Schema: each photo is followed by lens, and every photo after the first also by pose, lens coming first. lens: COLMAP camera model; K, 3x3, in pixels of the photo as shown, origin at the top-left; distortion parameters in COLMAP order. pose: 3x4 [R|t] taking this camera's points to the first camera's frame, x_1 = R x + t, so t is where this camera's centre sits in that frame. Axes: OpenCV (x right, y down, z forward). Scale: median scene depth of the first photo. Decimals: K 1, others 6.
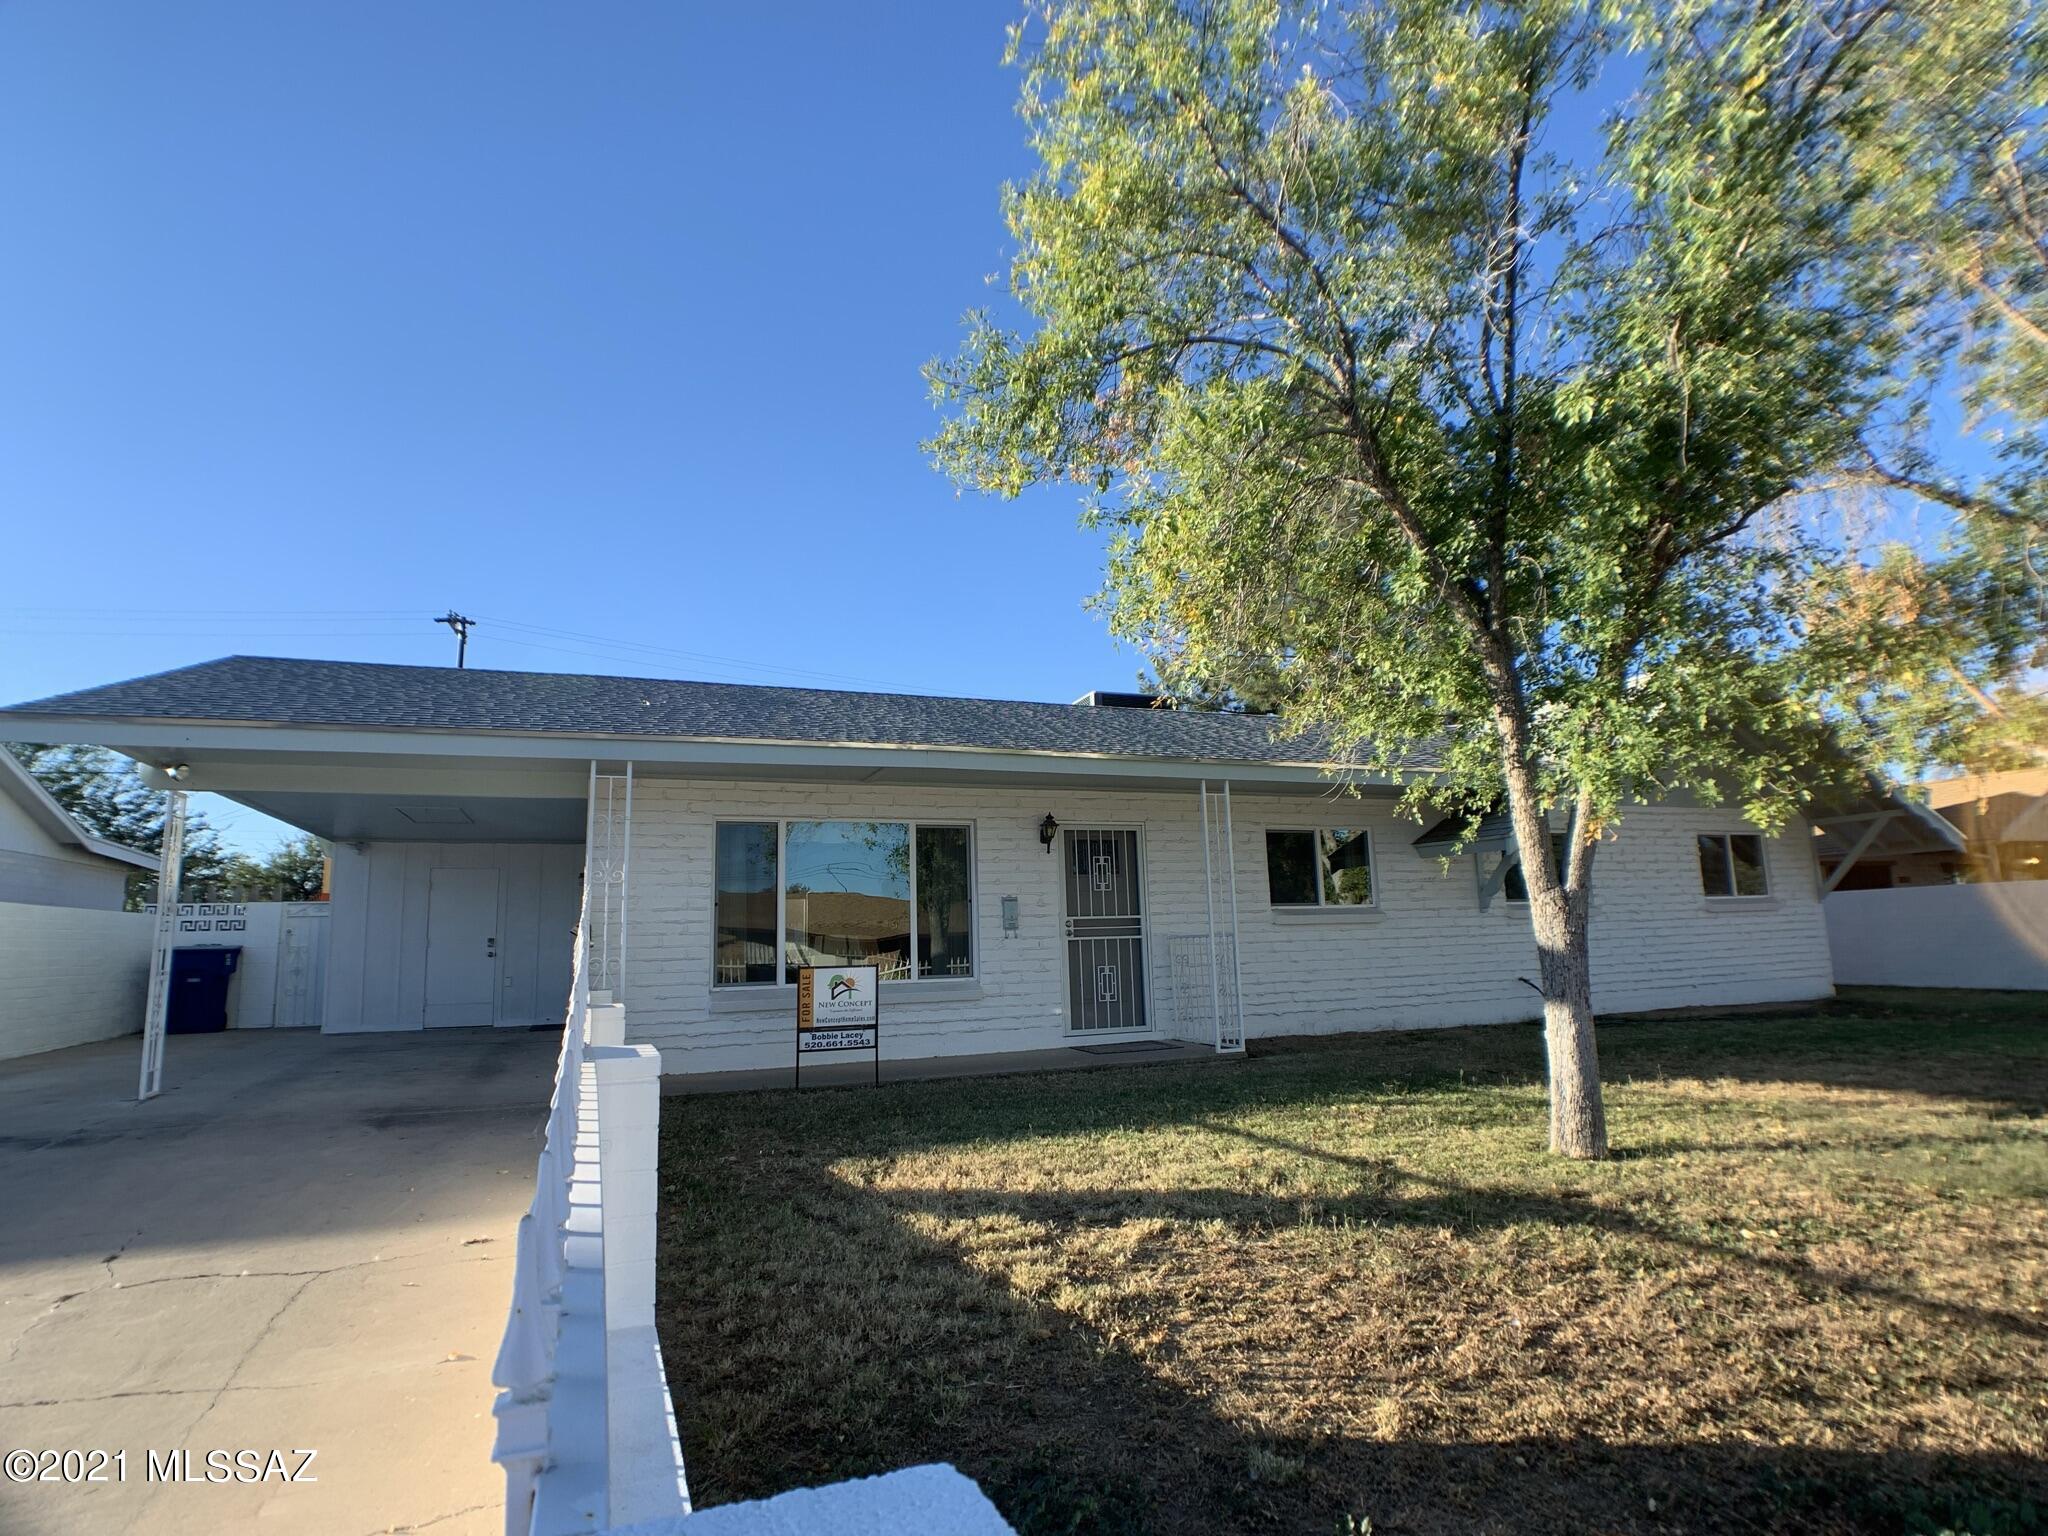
lens RADIAL K [[1083.0, 0, 1034.8], [0, 1083.0, 742.4], [0, 0, 1]] dist [0.028355, -0.070193]
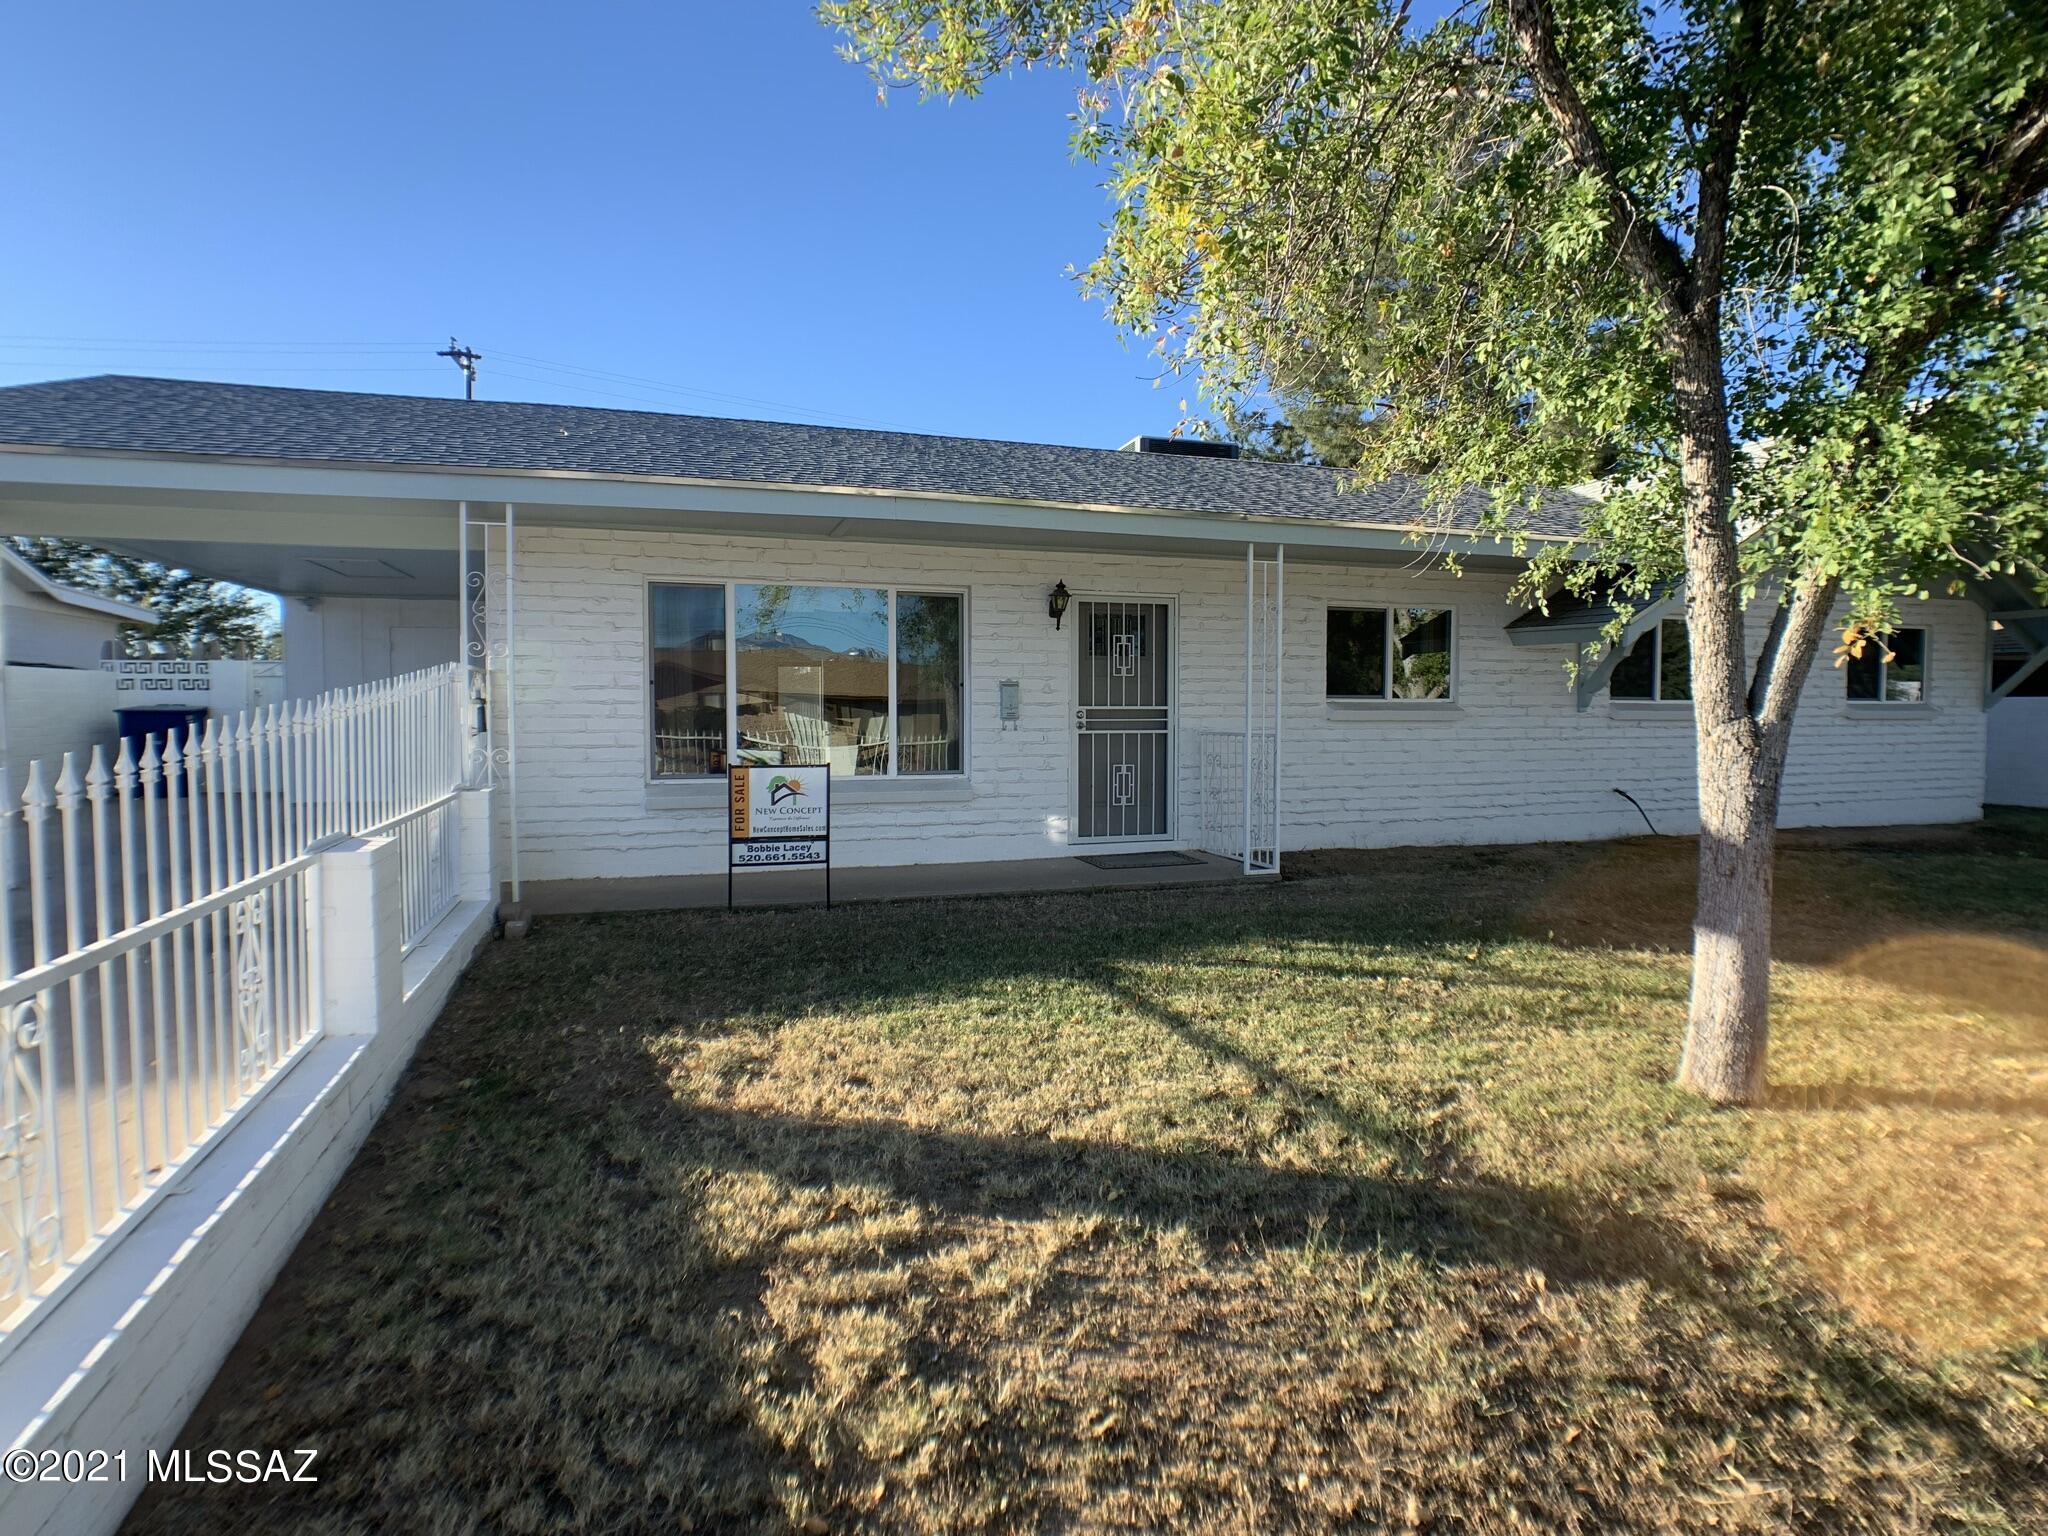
lens RADIAL K [[1088.1, 0, 1036.9], [0, 1088.1, 749.1], [0, 0, 1]] dist [-0.026775, -0.000749]
pose [[0.998017, 0.031437, -0.054536, 0.049744], [-0.018526, 0.974684, 0.222818, 0.007821], [0.060160, -0.221366, 0.973333, 0.194982]]
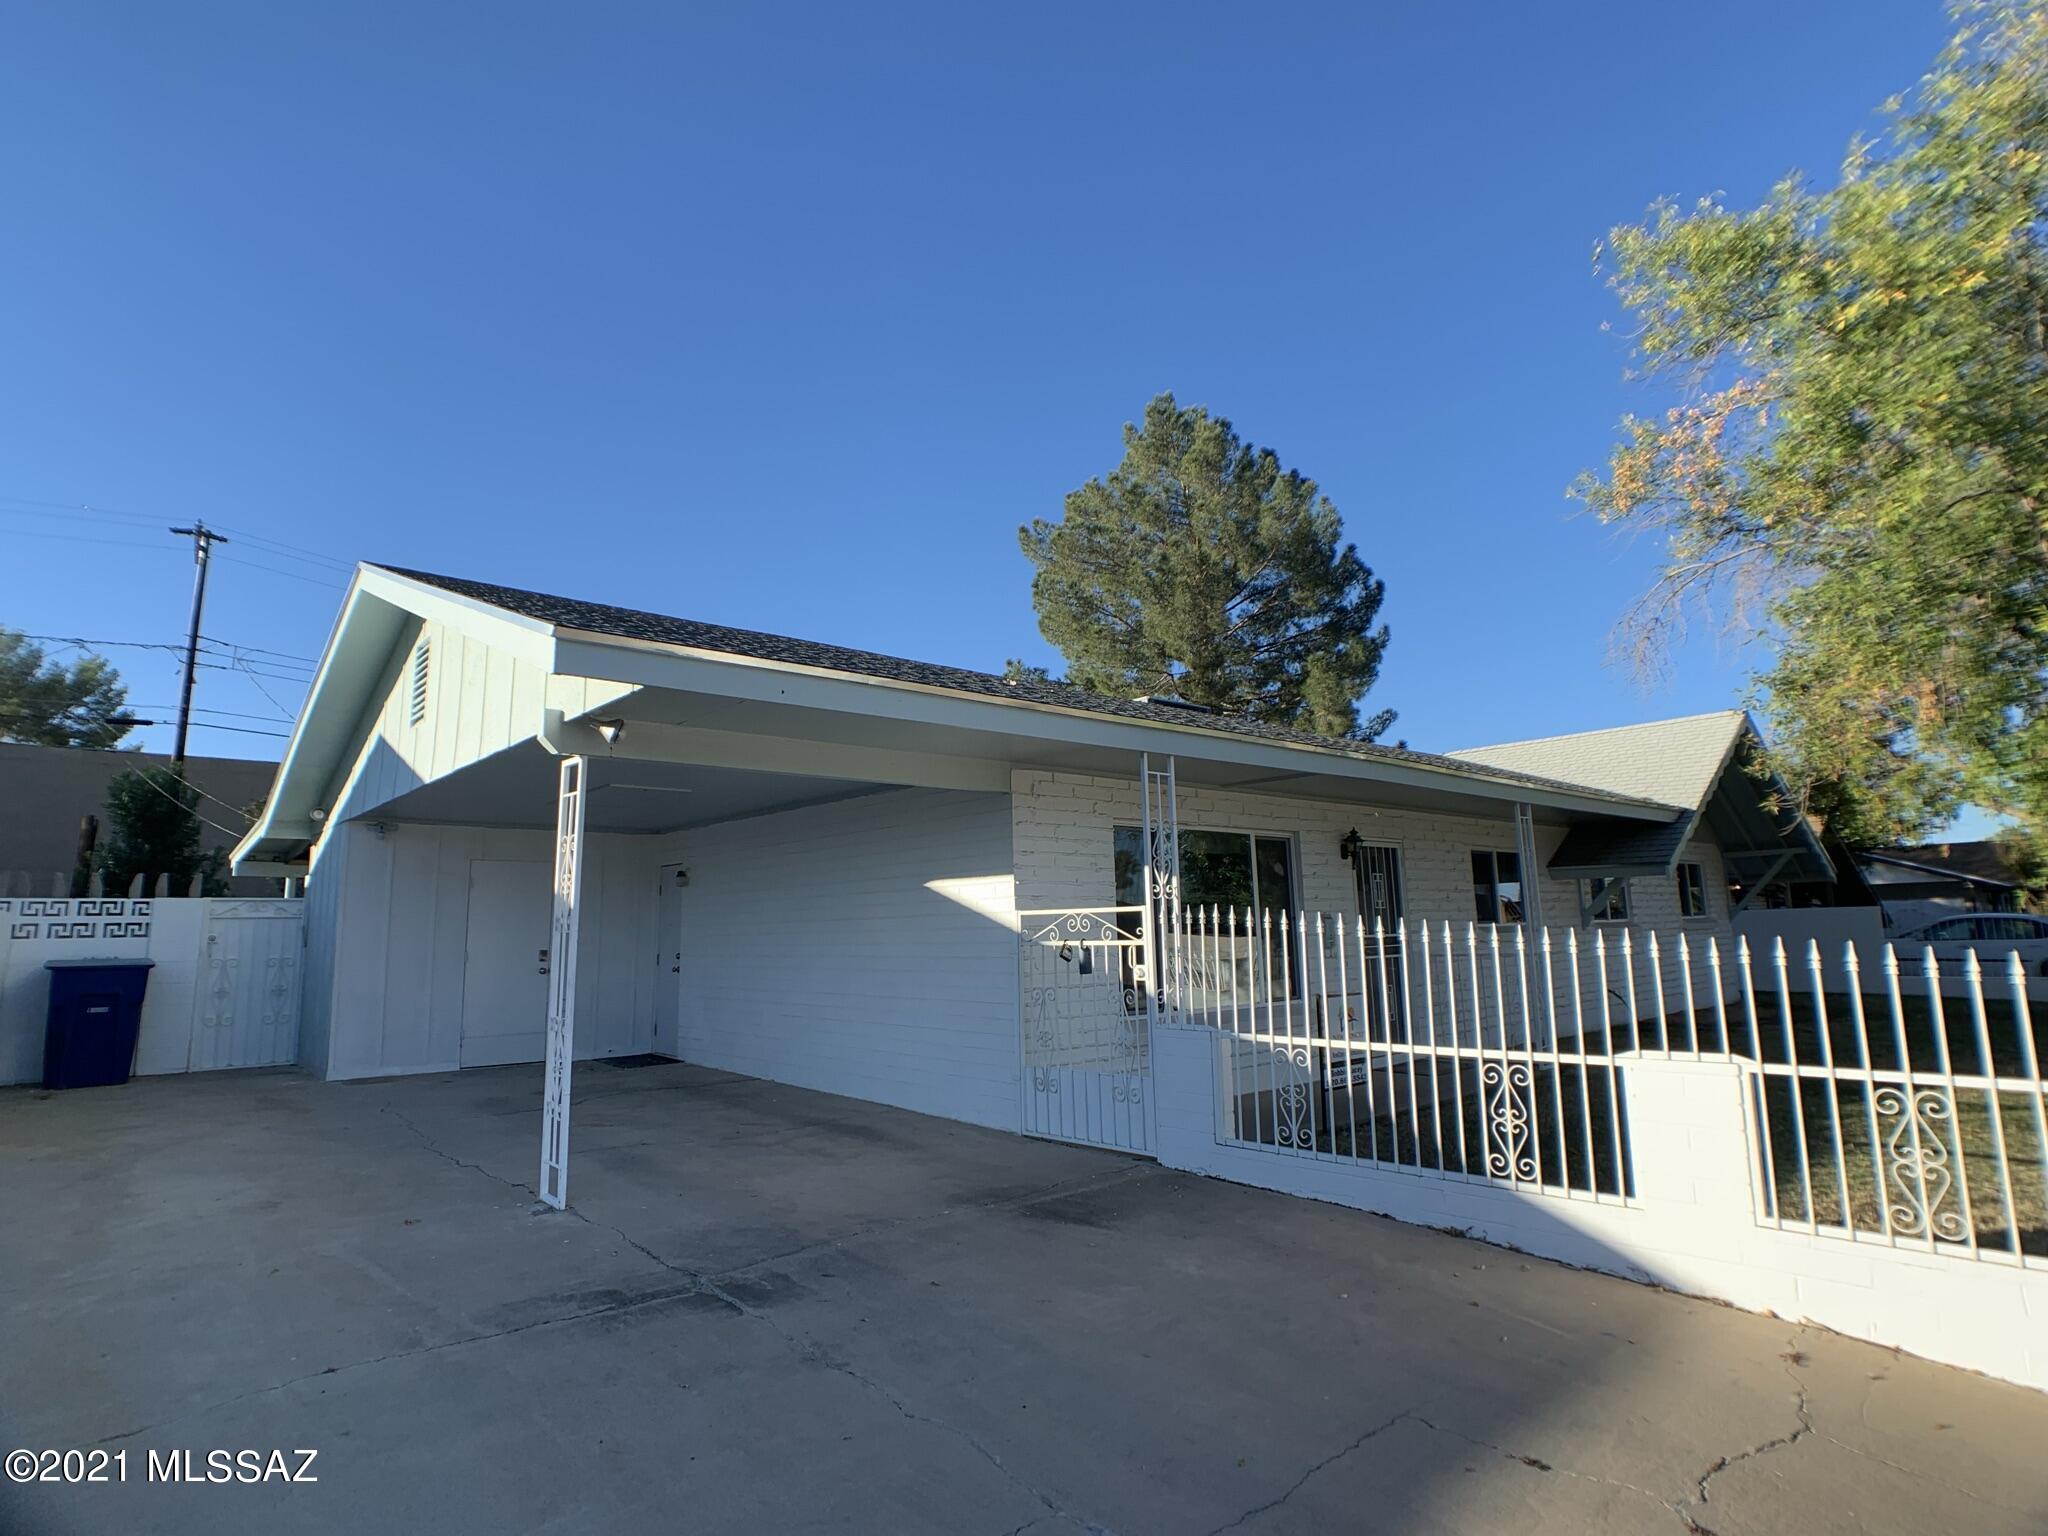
lens RADIAL K [[1083.0, 0, 1034.8], [0, 1083.0, 742.4], [0, 0, 1]] dist [0.028355, -0.070193]
pose [[0.938110, 0.065955, 0.340000, -0.667520], [-0.066218, 0.997746, -0.010843, 0.019759], [-0.339949, -0.012343, 0.940363, 0.199652]]
